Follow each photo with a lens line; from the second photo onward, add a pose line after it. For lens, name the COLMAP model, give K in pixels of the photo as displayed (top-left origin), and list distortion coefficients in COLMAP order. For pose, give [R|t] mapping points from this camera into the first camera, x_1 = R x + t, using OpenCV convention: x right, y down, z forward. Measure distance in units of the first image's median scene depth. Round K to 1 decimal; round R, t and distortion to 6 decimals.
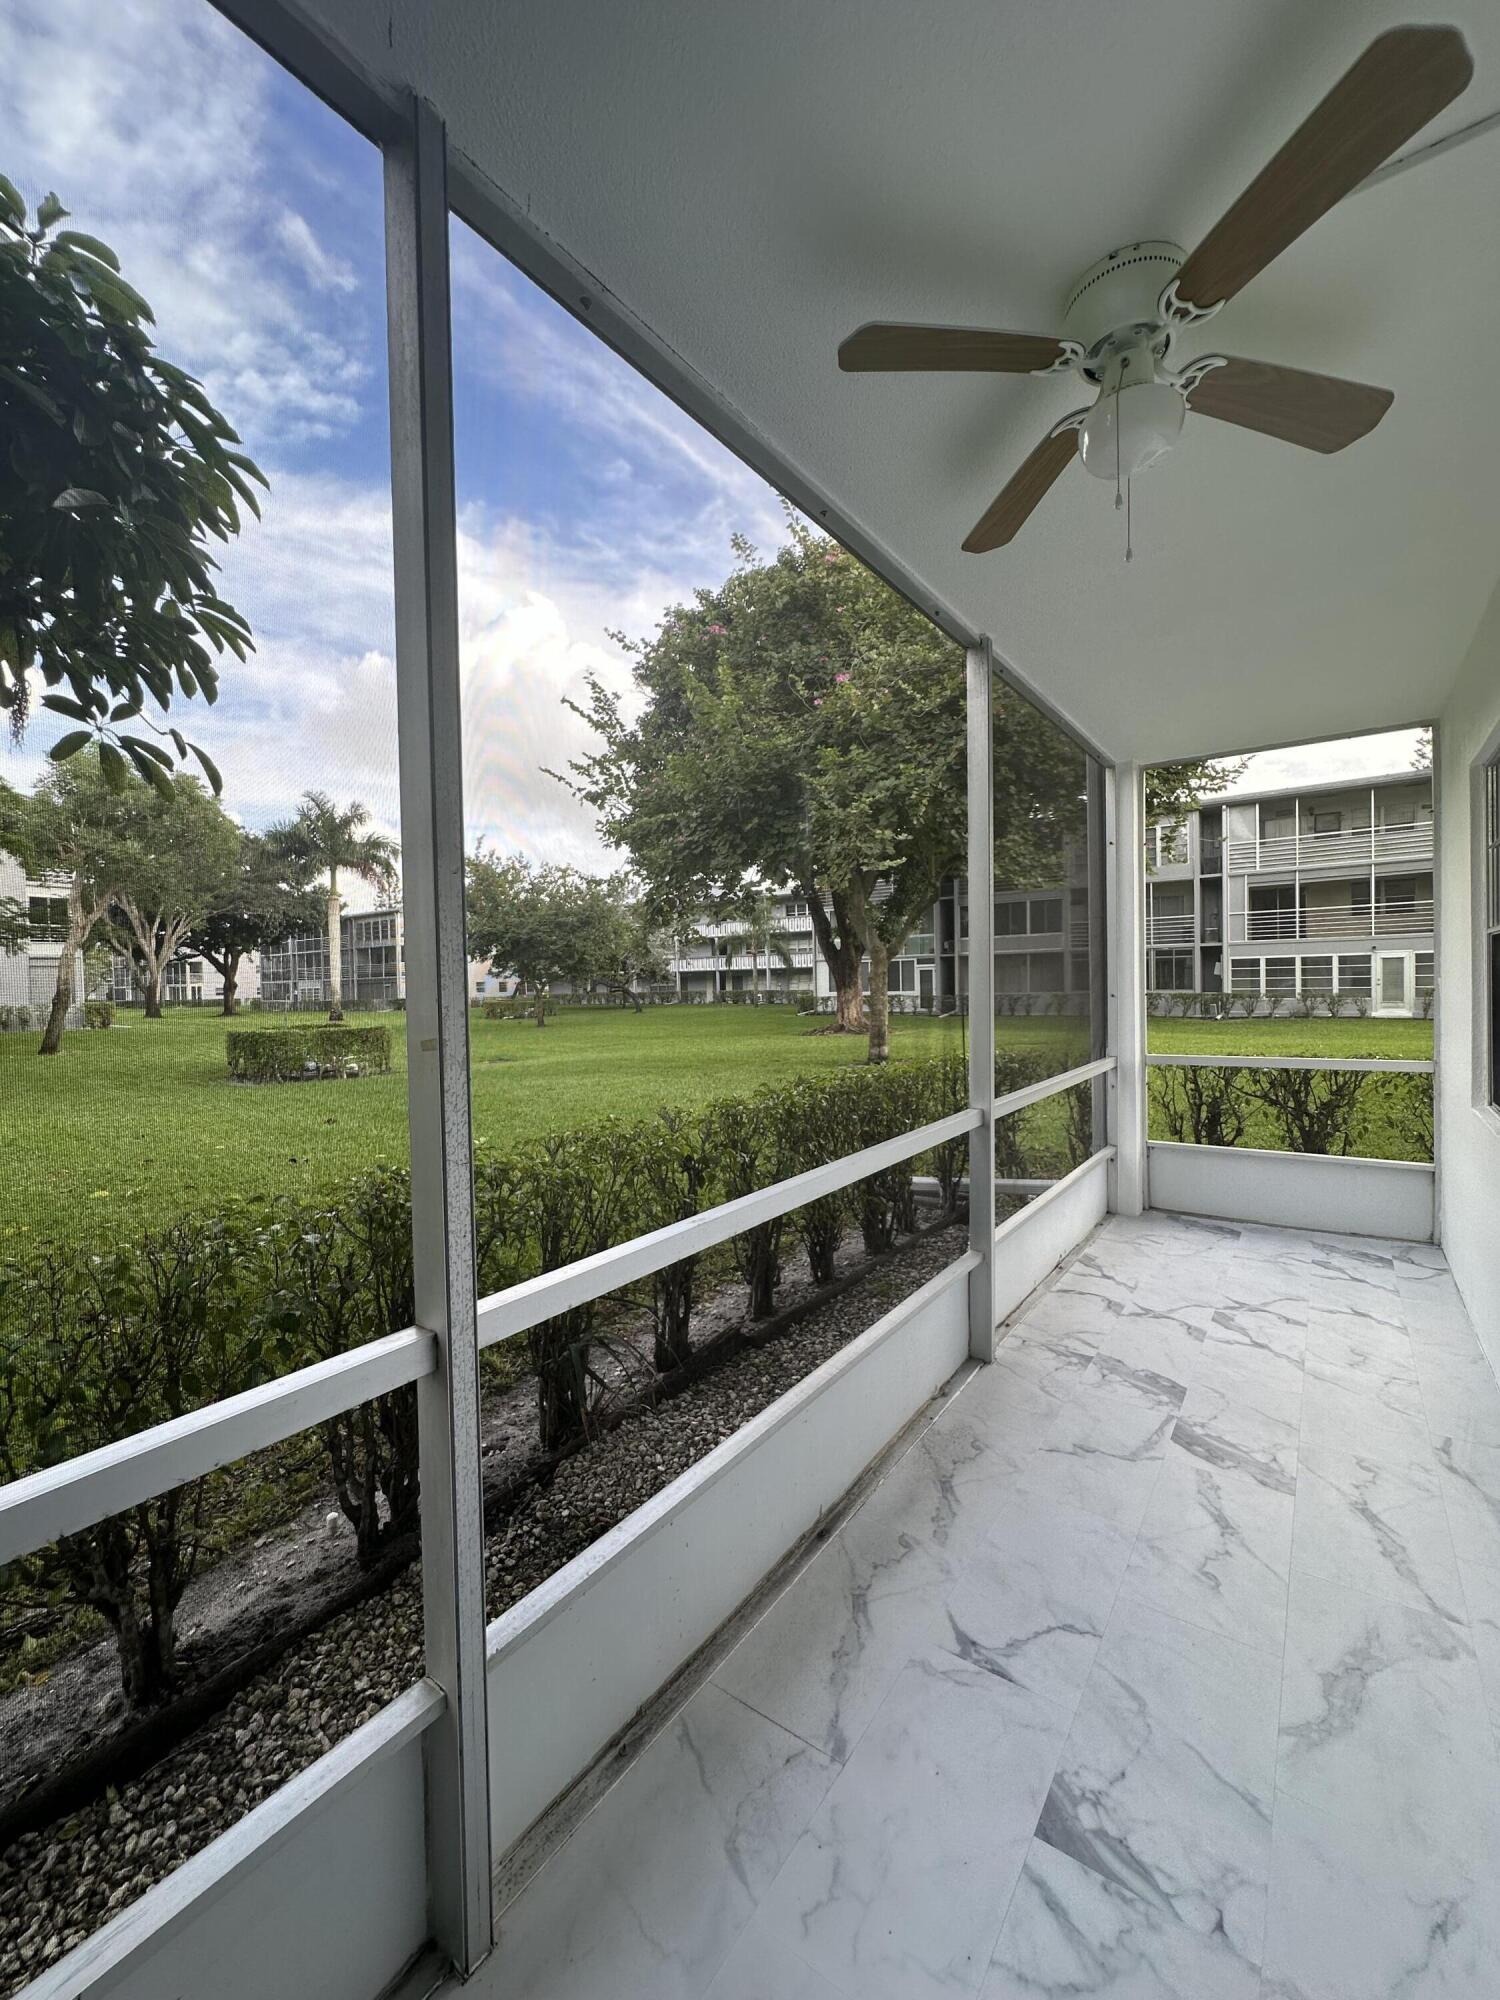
lens RADIAL K [[799.9, 0, 757.2], [0, 799.9, 998.1], [0, 0, 1]] dist [-0.001540, 0.001147]
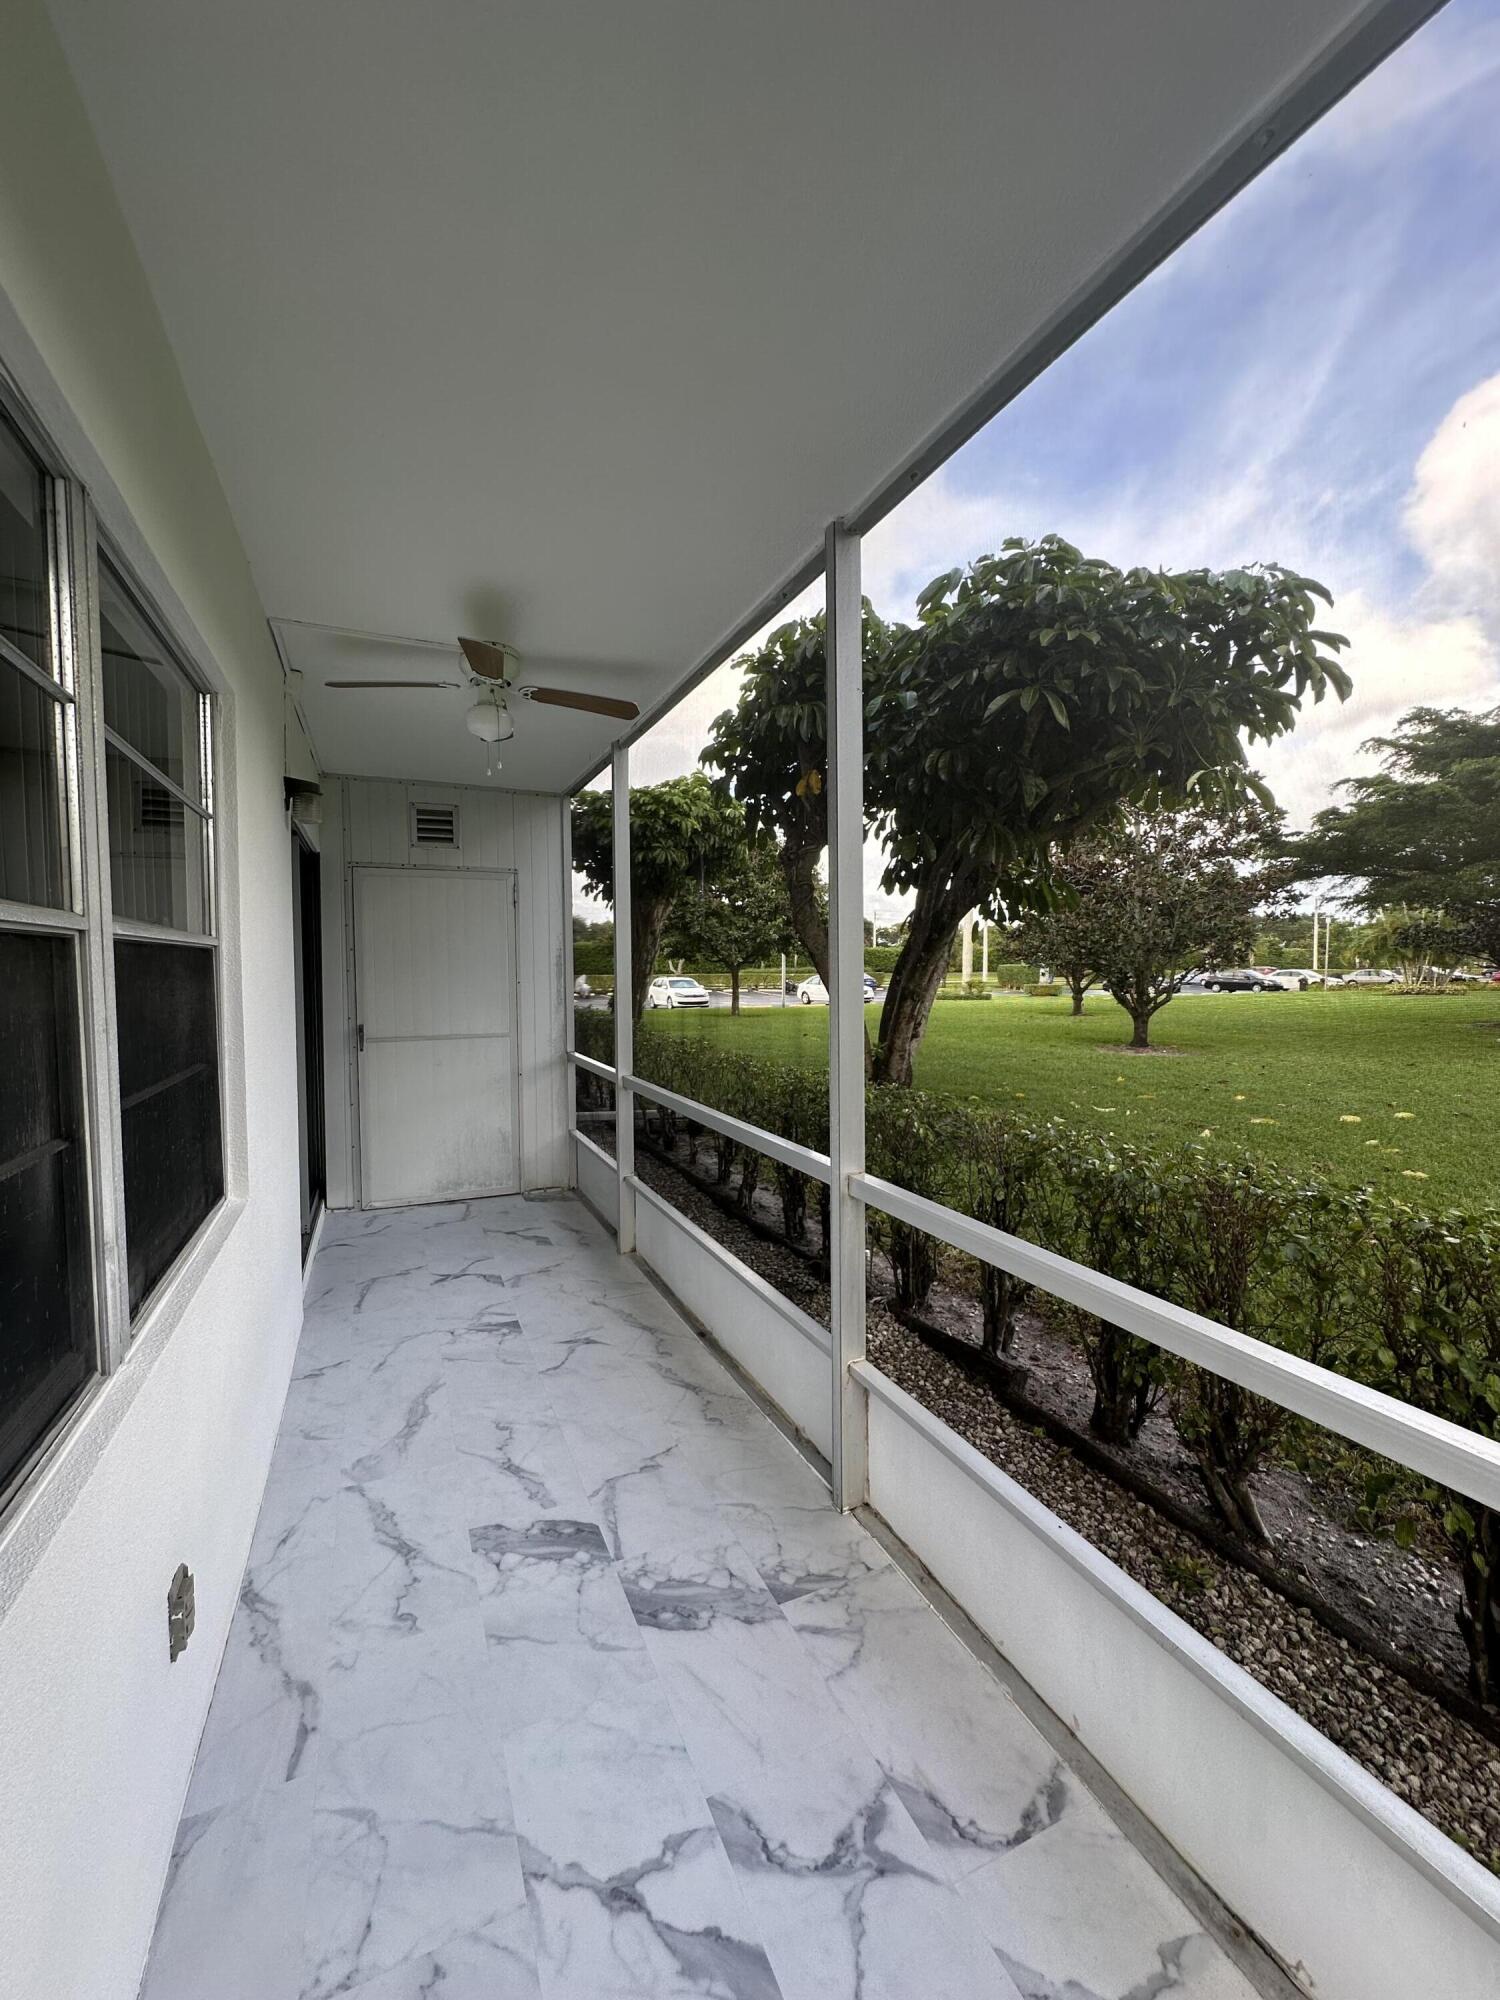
lens RADIAL K [[799.9, 0, 755.1], [0, 799.9, 1000.0], [0, 0, 1]] dist [-0.001540, 0.001147]
pose [[-0.486544, 0.056807, -0.871807, 1.185419], [-0.010568, 0.997428, 0.070891, -0.094046], [0.873592, 0.043705, -0.484693, 1.574761]]
